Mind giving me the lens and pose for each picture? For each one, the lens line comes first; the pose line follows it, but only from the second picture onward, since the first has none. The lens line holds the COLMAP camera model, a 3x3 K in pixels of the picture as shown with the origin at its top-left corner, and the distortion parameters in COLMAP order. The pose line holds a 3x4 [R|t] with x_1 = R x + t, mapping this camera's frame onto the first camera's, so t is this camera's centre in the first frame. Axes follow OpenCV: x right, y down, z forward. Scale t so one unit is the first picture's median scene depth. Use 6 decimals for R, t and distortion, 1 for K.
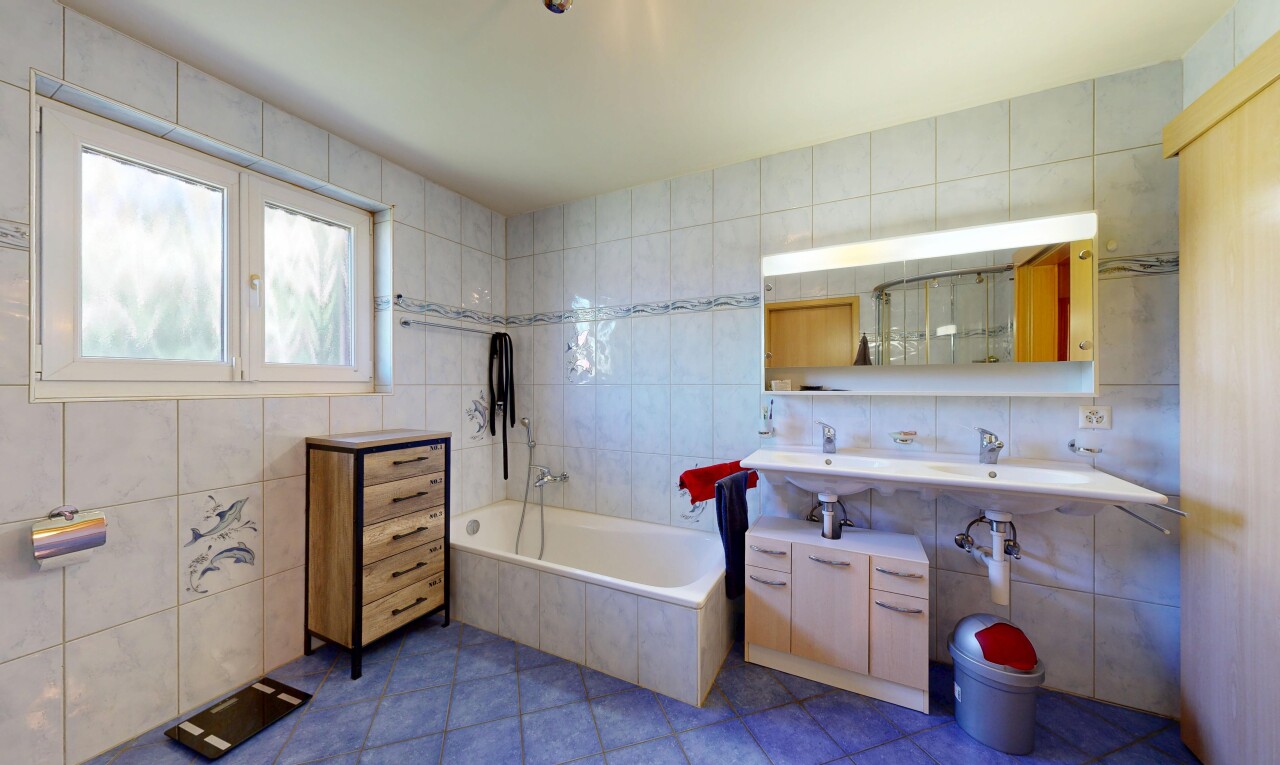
lens RADIAL K [[433.3, 0, 640.6], [0, 433.3, 383.4], [0, 0, 1]] dist [0.001133, 0.000109]
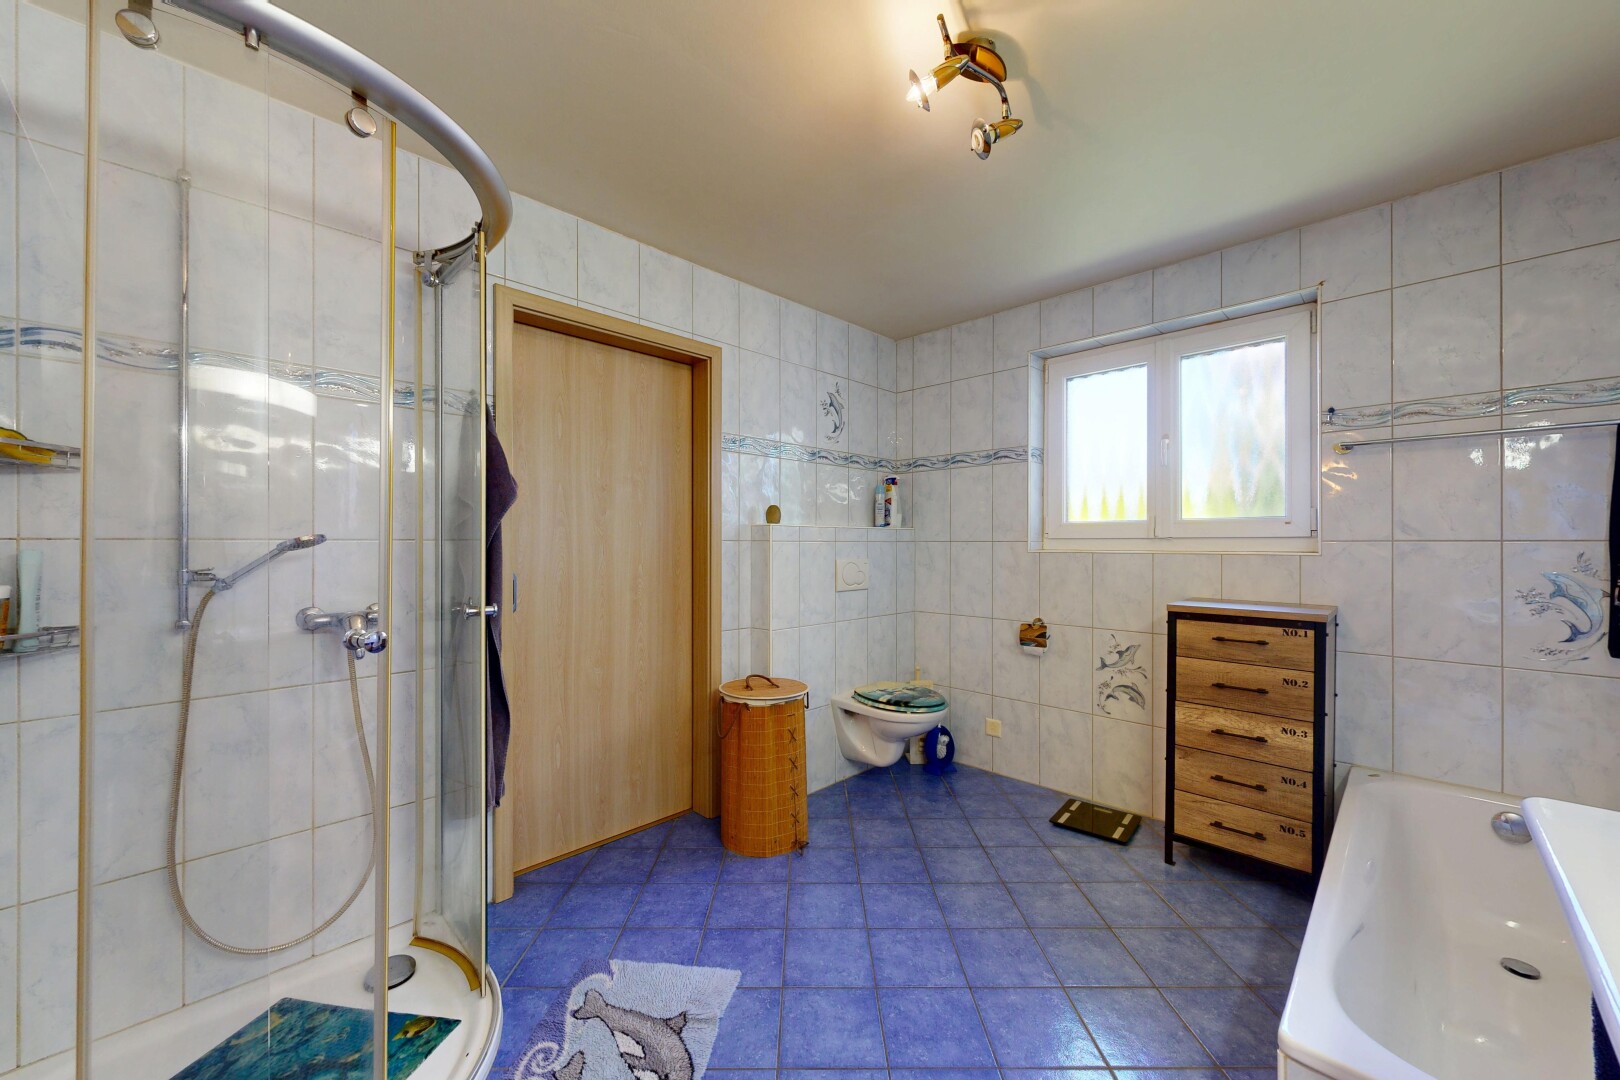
lens RADIAL K [[605.4, 0, 810.6], [0, 605.4, 541.9], [0, 0, 1]] dist [-0.000573, -0.000031]
pose [[-0.300540, -0.000289, -0.953769, 0.785378], [0.001697, 0.999998, -0.000837, 0.005252], [0.953768, -0.001870, -0.300539, 0.669127]]
